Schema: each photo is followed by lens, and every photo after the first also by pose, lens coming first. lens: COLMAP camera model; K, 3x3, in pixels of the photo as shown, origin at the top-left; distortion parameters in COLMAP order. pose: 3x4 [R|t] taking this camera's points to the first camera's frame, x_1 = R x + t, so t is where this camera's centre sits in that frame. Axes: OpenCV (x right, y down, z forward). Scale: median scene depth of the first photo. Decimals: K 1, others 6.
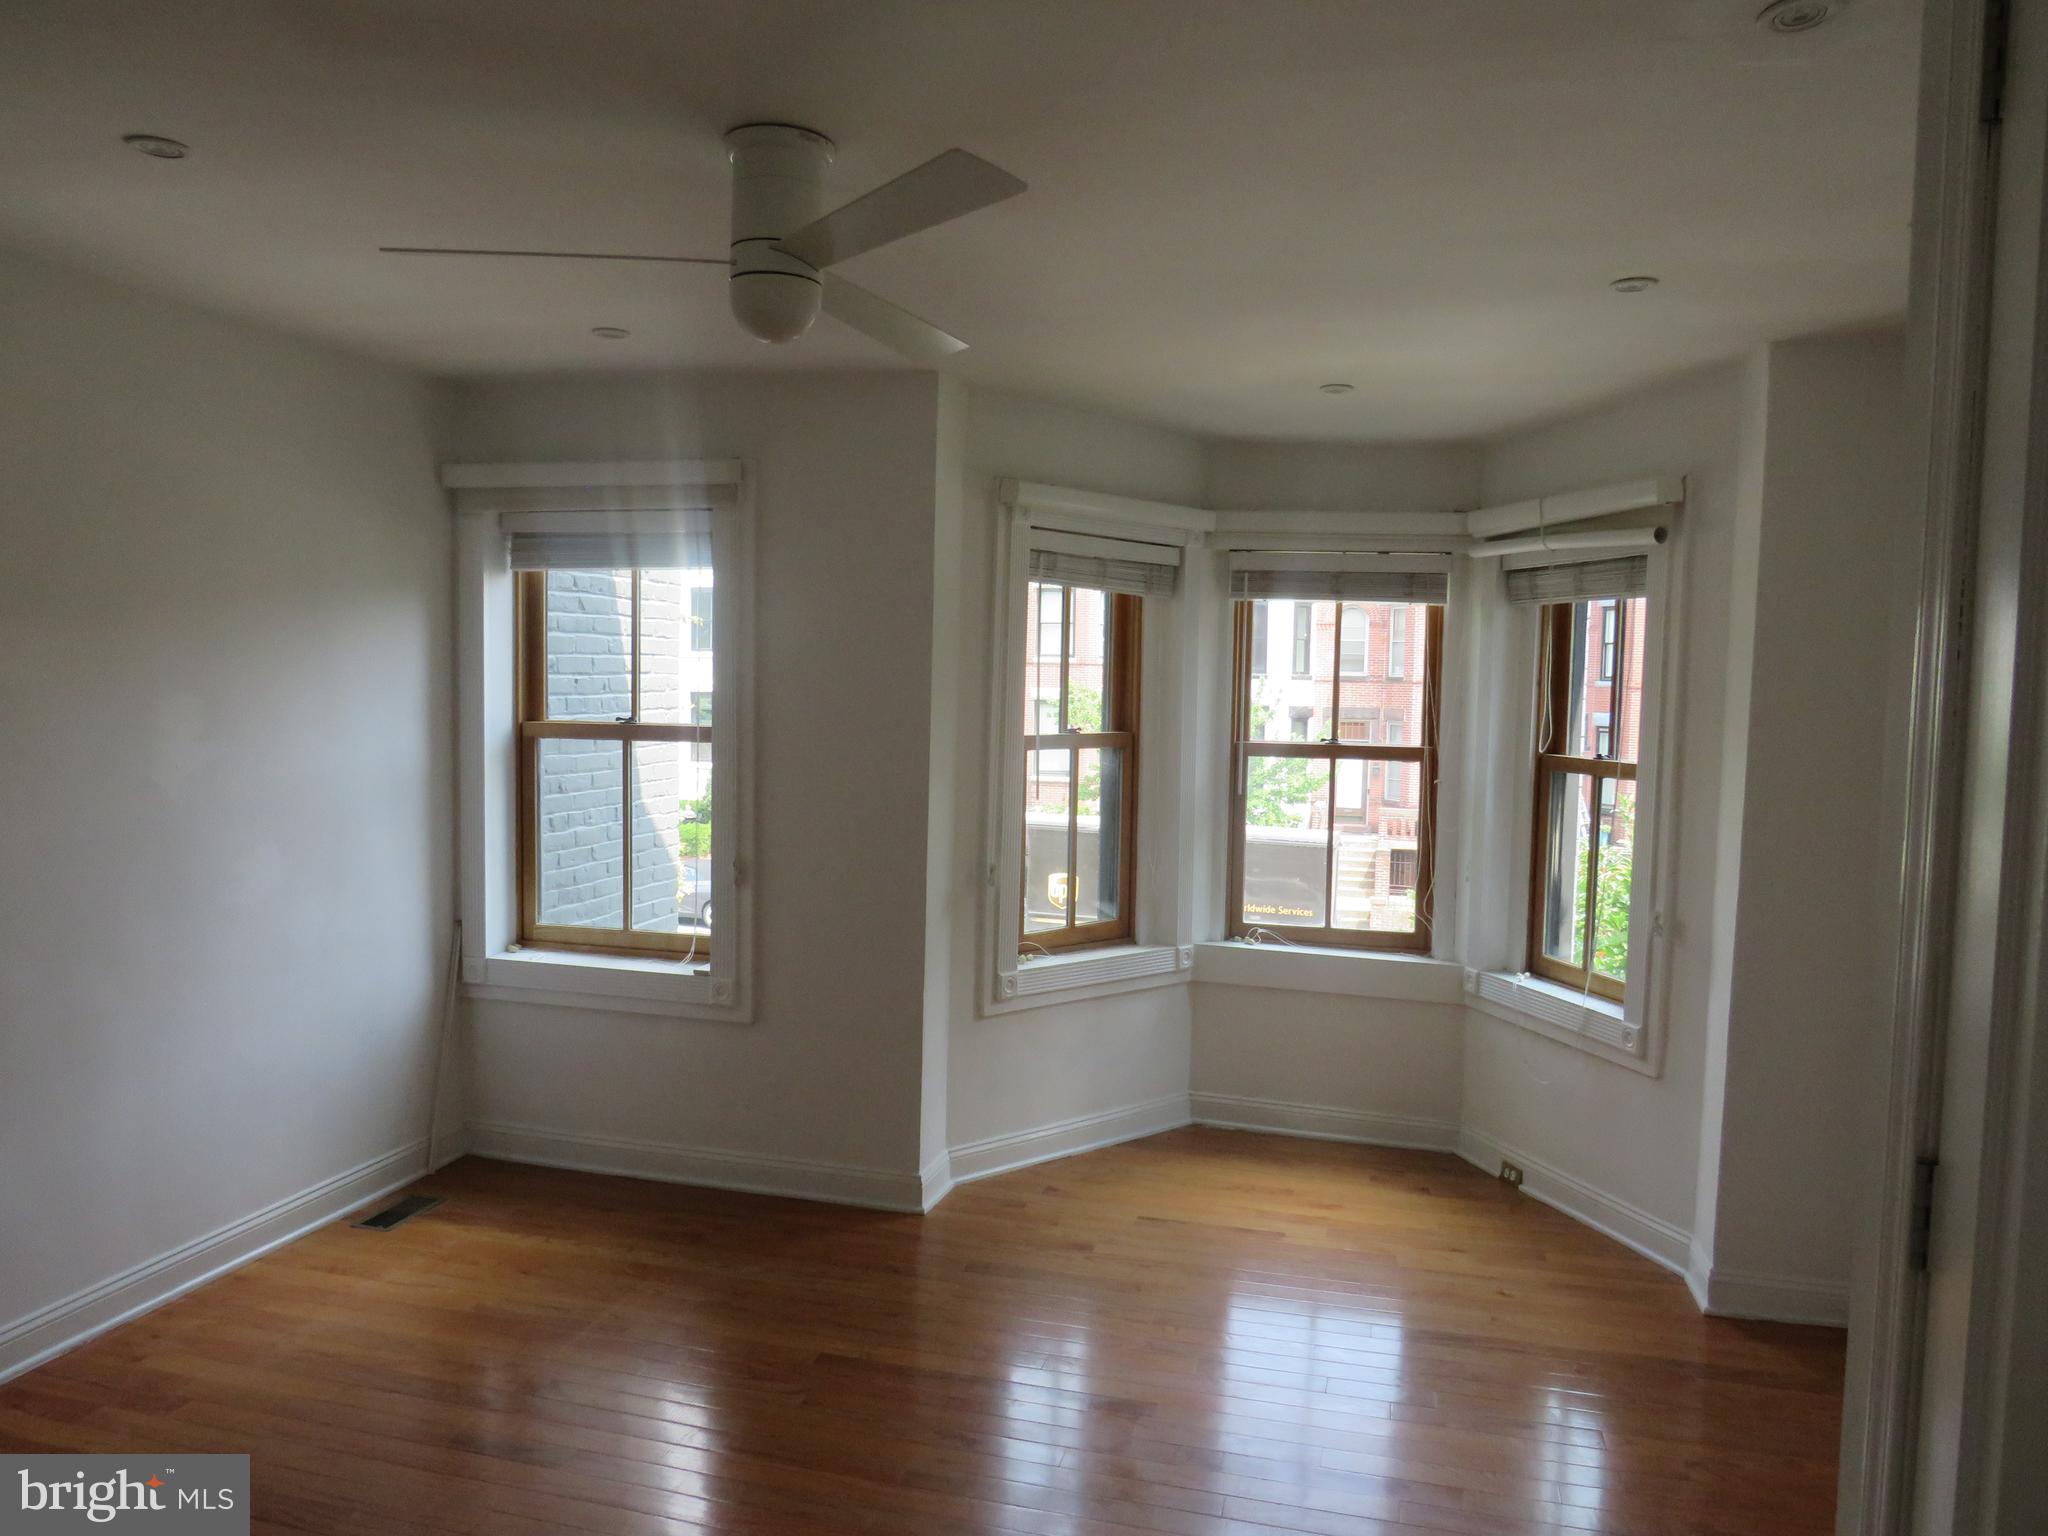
lens RADIAL K [[1495.1, 0, 1025.3], [0, 1495.1, 773.1], [0, 0, 1]] dist [-0.009518, 0.008965]
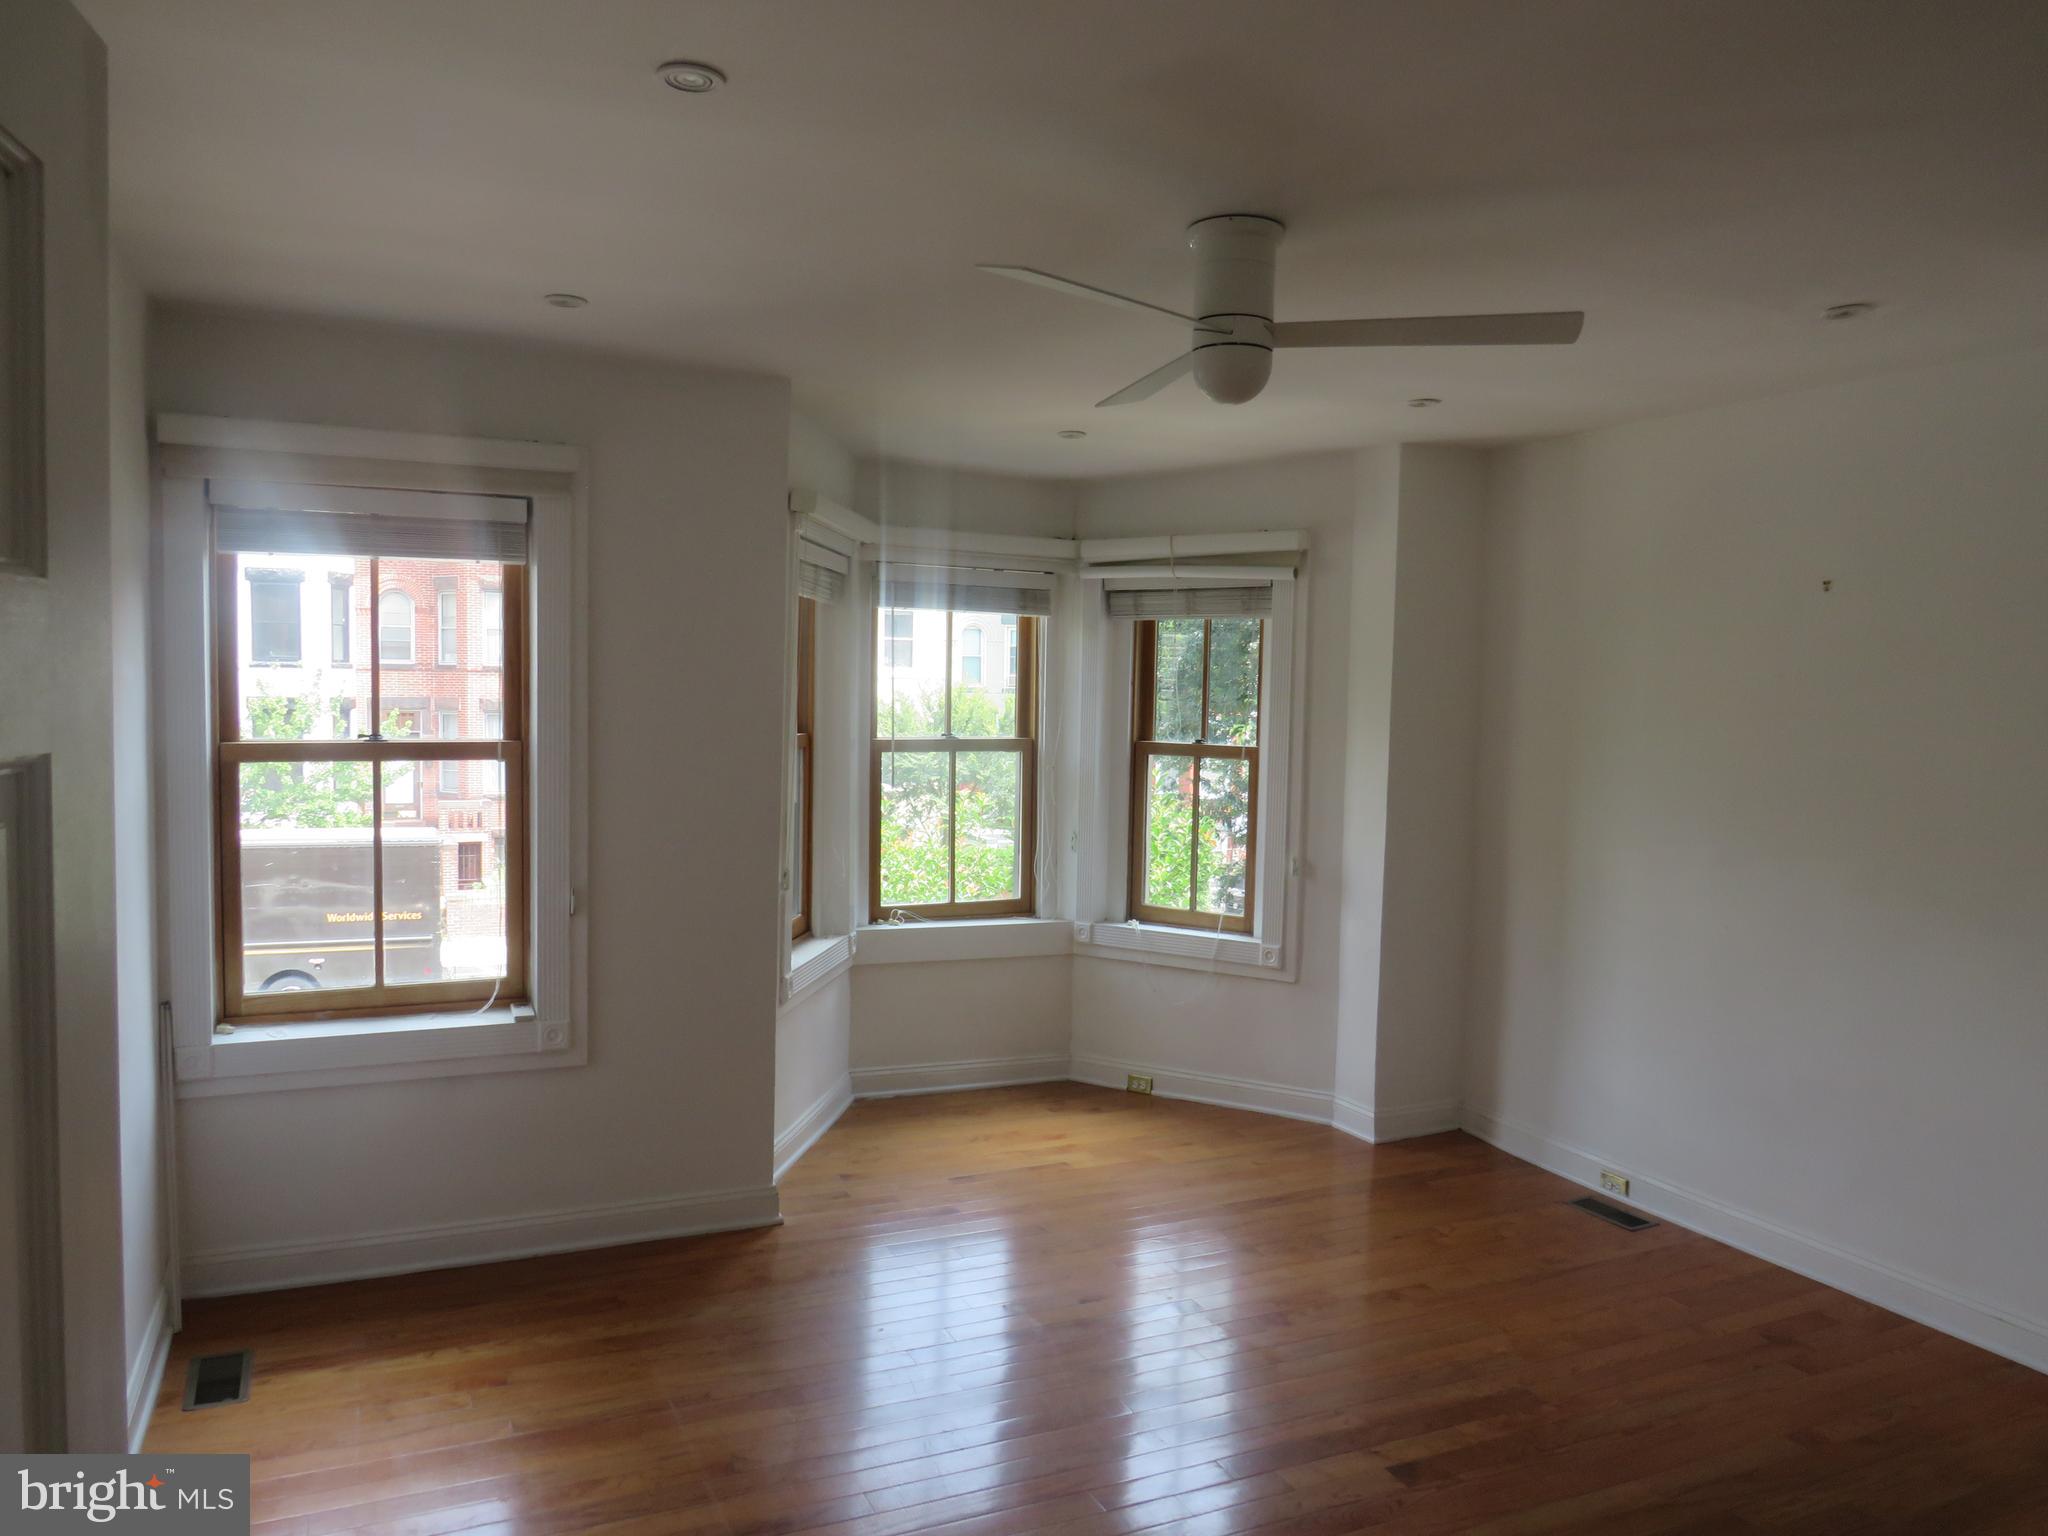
lens RADIAL K [[1495.1, 0, 1019.4], [0, 1495.1, 773.8], [0, 0, 1]] dist [-0.009518, 0.008965]
pose [[0.764077, -0.047215, 0.643394, -0.517536], [0.040245, 0.998864, 0.025507, -0.021036], [-0.643868, 0.006404, 0.765110, 0.119674]]
